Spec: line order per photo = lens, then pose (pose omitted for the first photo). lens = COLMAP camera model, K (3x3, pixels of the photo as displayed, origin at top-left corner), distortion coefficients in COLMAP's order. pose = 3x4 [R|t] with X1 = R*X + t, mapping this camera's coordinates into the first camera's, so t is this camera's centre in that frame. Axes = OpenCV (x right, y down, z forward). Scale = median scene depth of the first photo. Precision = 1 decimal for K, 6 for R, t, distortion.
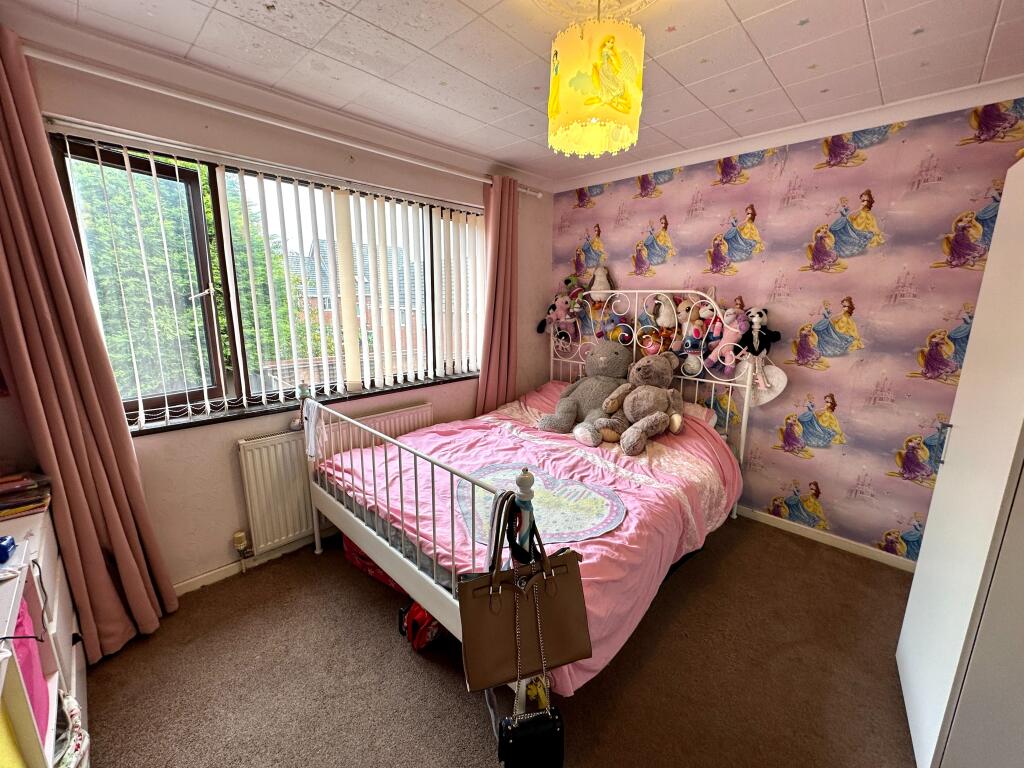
lens RADIAL K [[409.6, 0, 512.3], [0, 409.6, 384.9], [0, 0, 1]] dist [-0.002084, -0.000003]
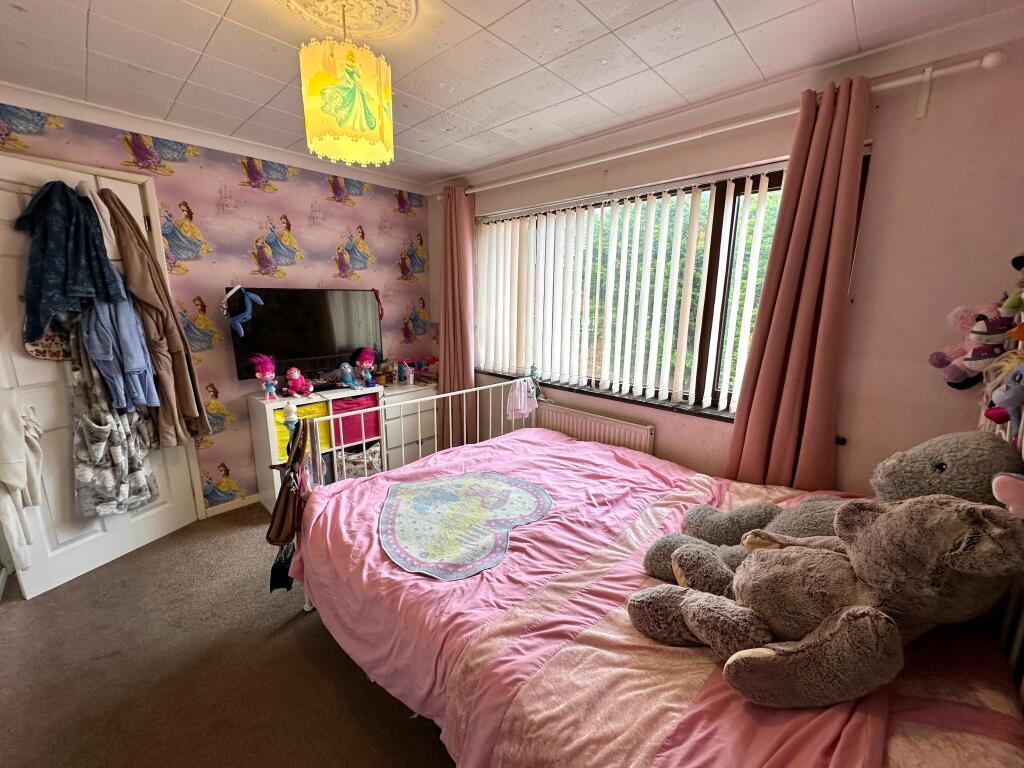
lens RADIAL K [[409.6, 0, 511.4], [0, 409.6, 384.7], [0, 0, 1]] dist [-0.002084, -0.000003]
pose [[0.012132, 0.196813, -0.980366, 0.720090], [-0.218235, 0.957324, 0.189487, -0.162334], [0.975821, 0.211651, 0.054566, 0.774945]]
